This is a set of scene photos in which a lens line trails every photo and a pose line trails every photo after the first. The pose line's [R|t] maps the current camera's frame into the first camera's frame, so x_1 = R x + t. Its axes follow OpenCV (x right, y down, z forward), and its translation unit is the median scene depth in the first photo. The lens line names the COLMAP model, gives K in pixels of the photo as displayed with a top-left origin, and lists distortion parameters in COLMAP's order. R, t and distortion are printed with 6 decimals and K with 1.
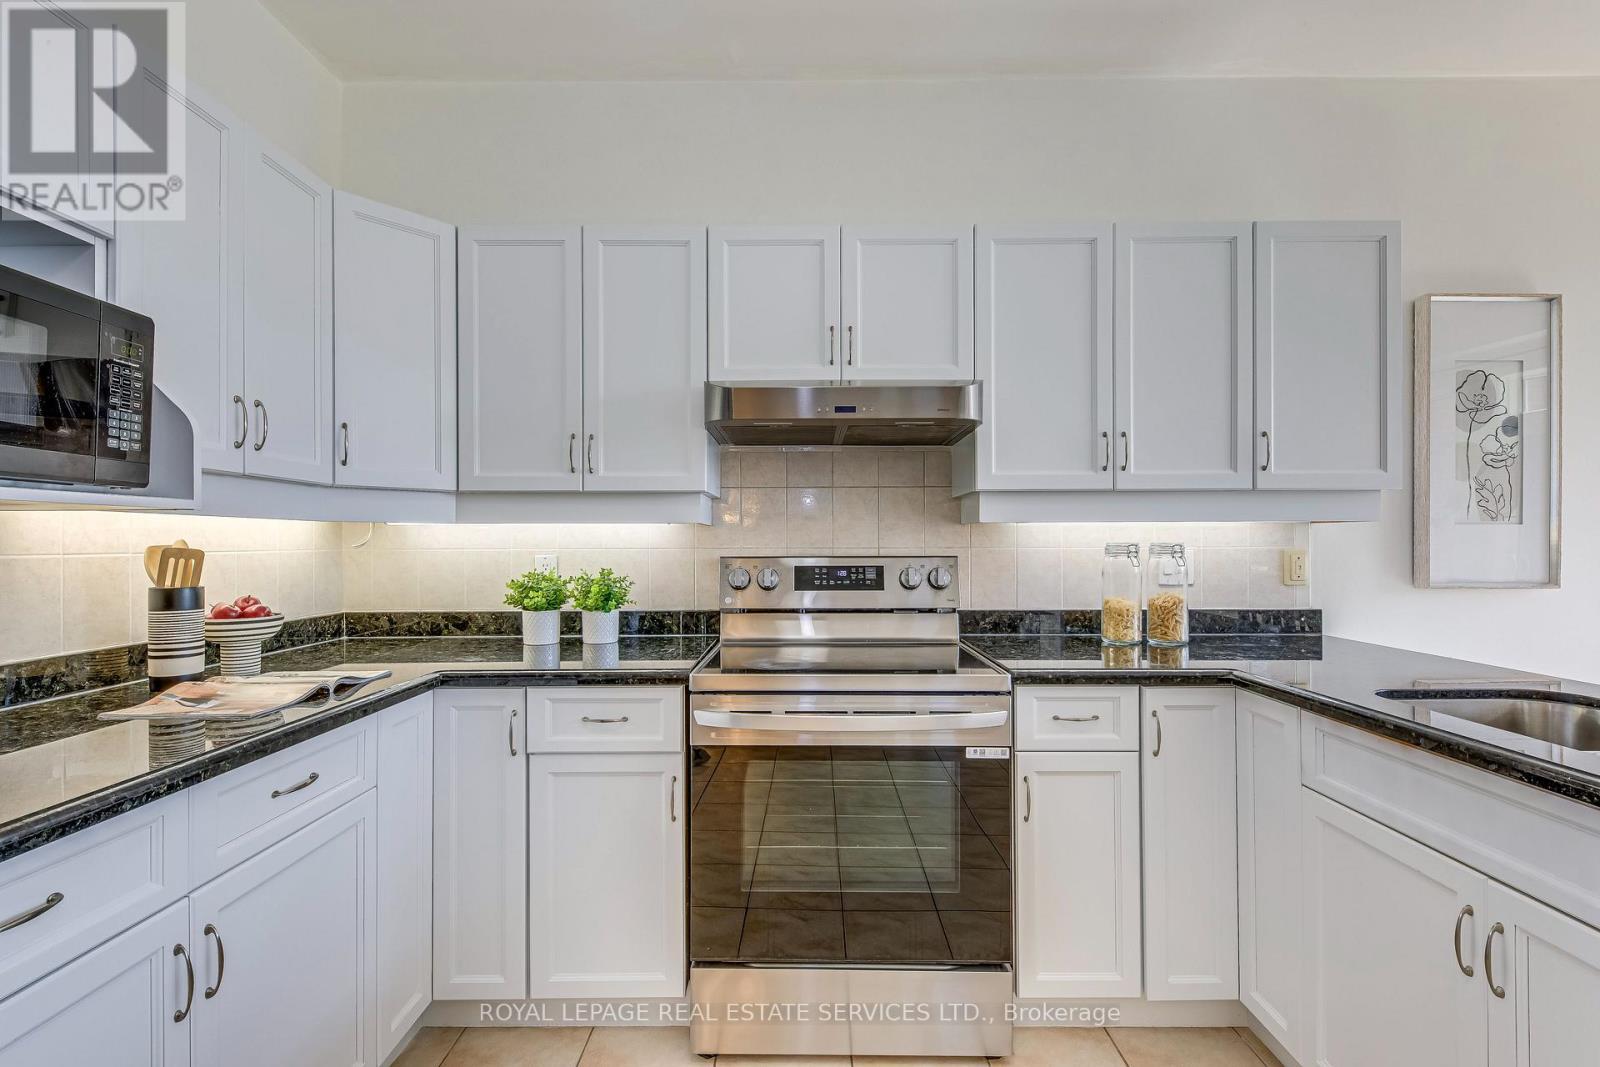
lens RADIAL K [[718.5, 0, 803.2], [0, 718.5, 541.7], [0, 0, 1]] dist [0.020196, -0.011165]
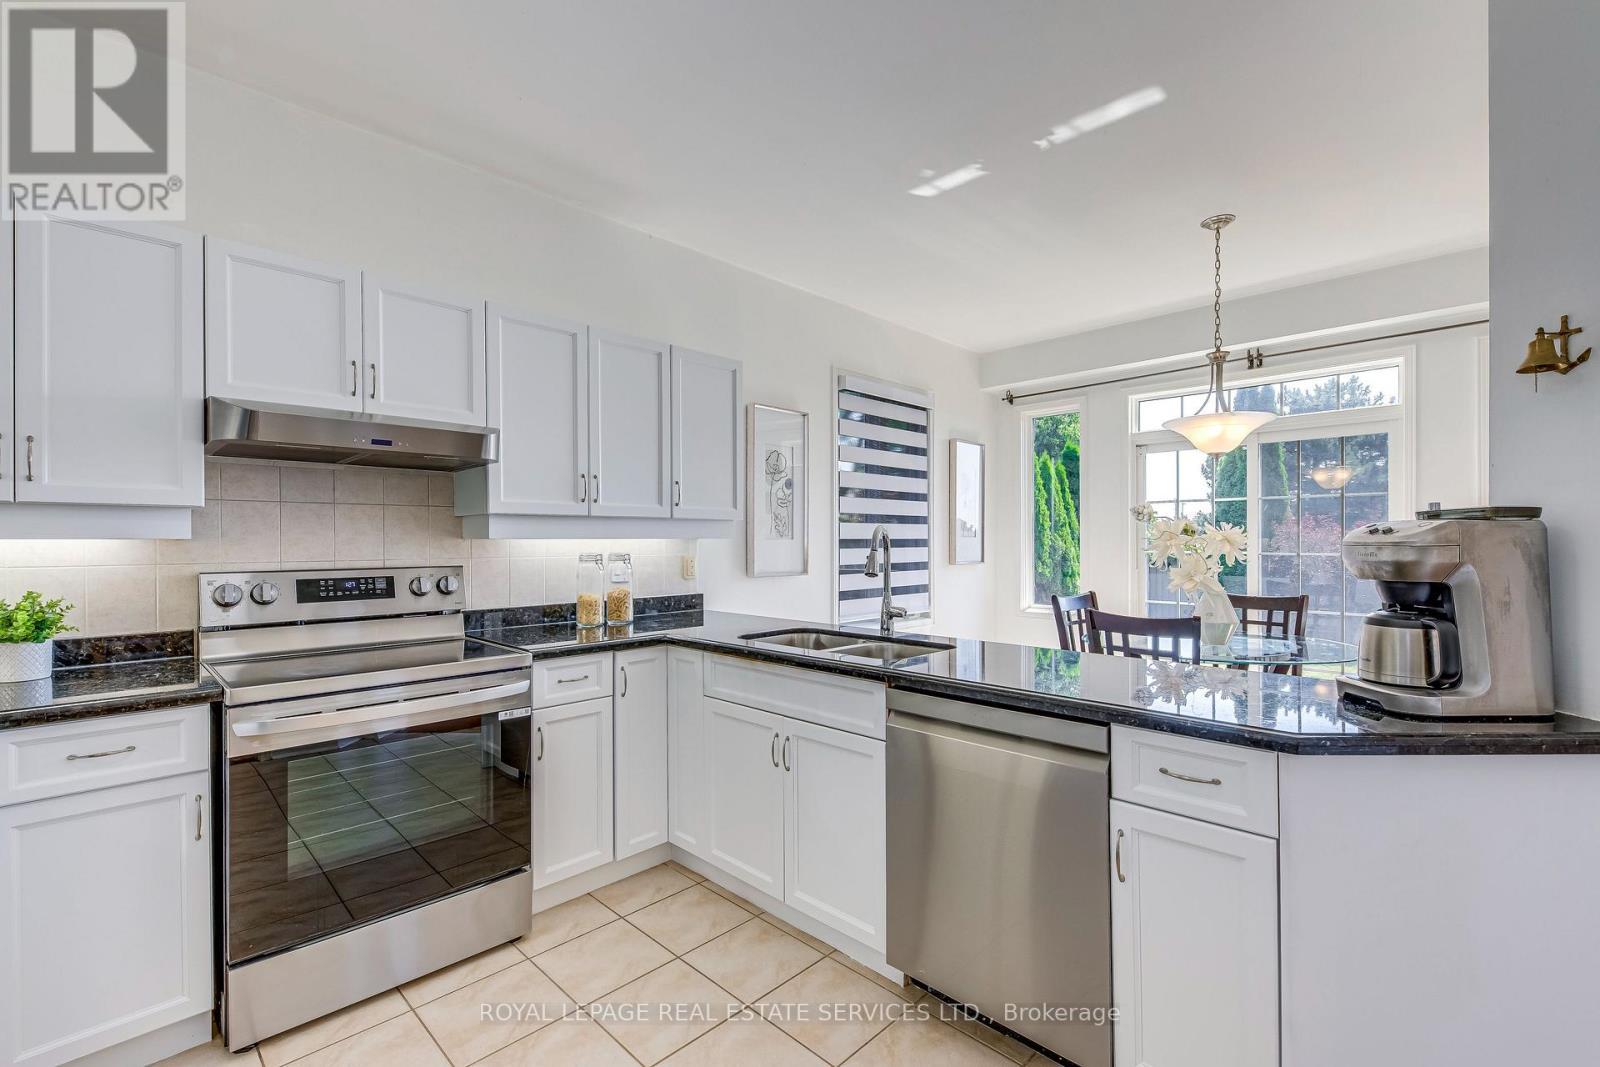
lens RADIAL K [[700.1, 0, 799.5], [0, 700.1, 539.9], [0, 0, 1]] dist [0.022125, -0.011315]
pose [[0.700933, 0.000535, 0.713227, -0.247713], [-0.000035, 1.000000, -0.000716, -0.024142], [-0.713227, 0.000477, 0.700933, -0.239817]]
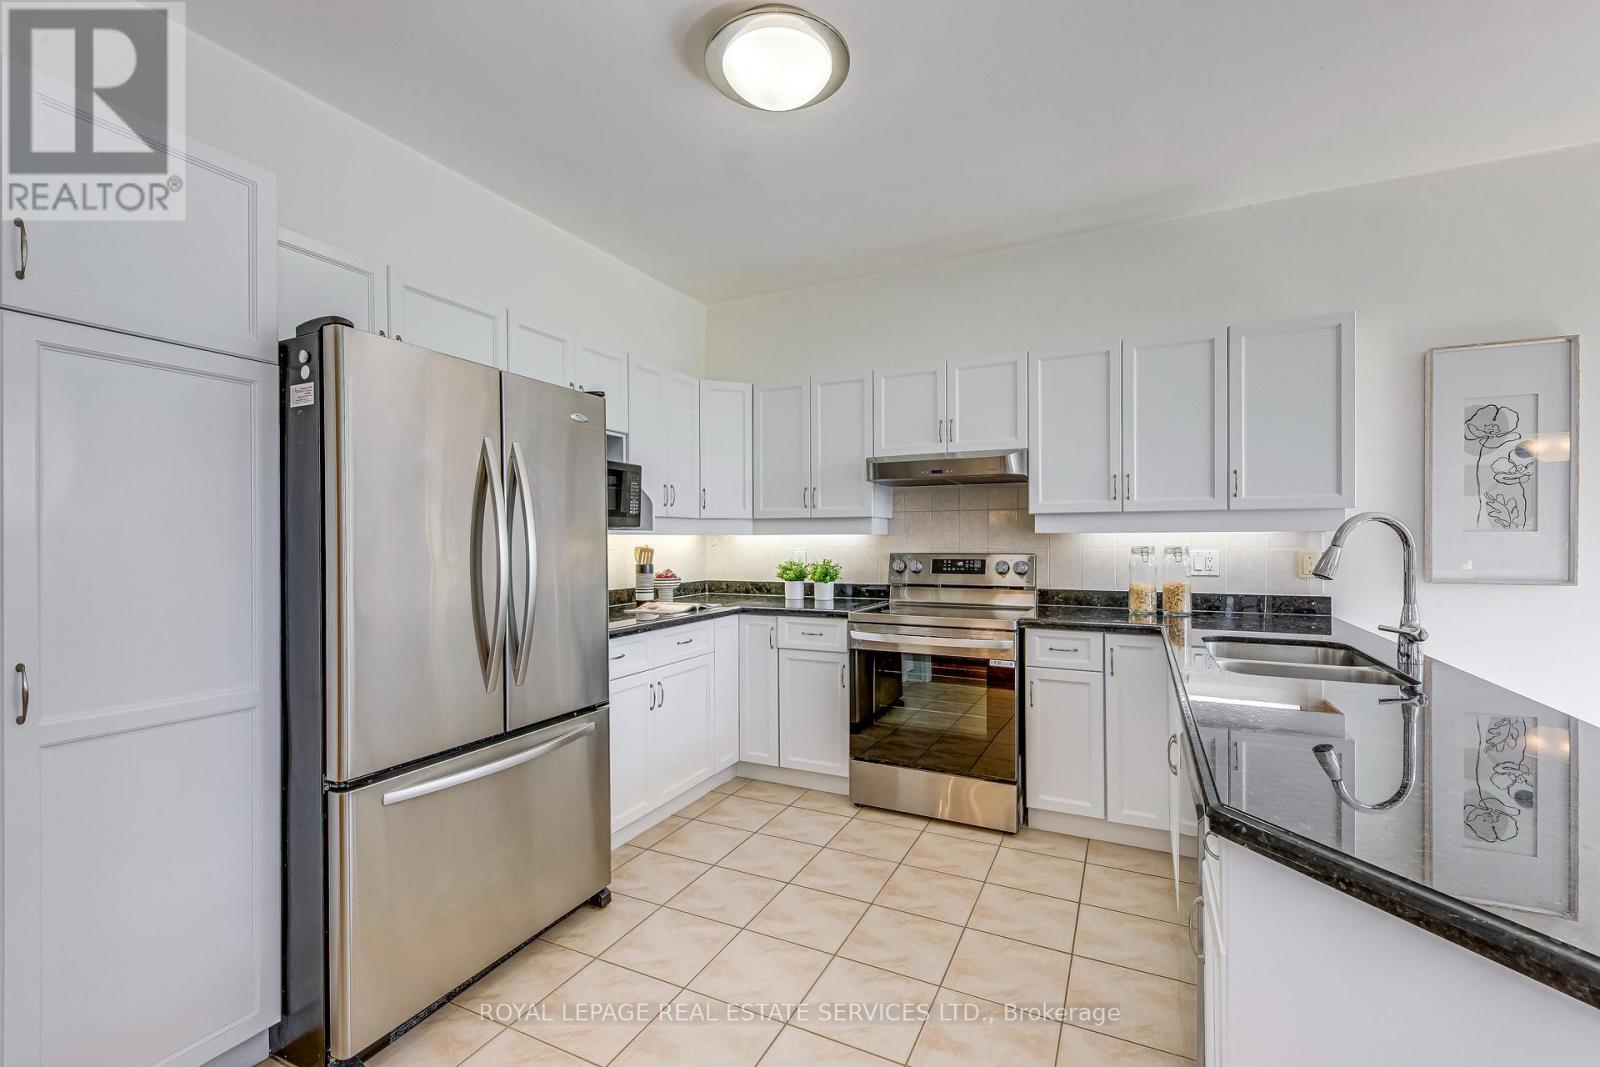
lens RADIAL K [[680.3, 0, 801.6], [0, 680.3, 540.3], [0, 0, 1]] dist [0.018754, -0.009984]
pose [[0.900668, -0.000188, -0.434508, 0.438935], [0.002556, 0.999985, 0.004867, -0.019623], [0.434501, -0.005494, 0.900655, -0.603884]]
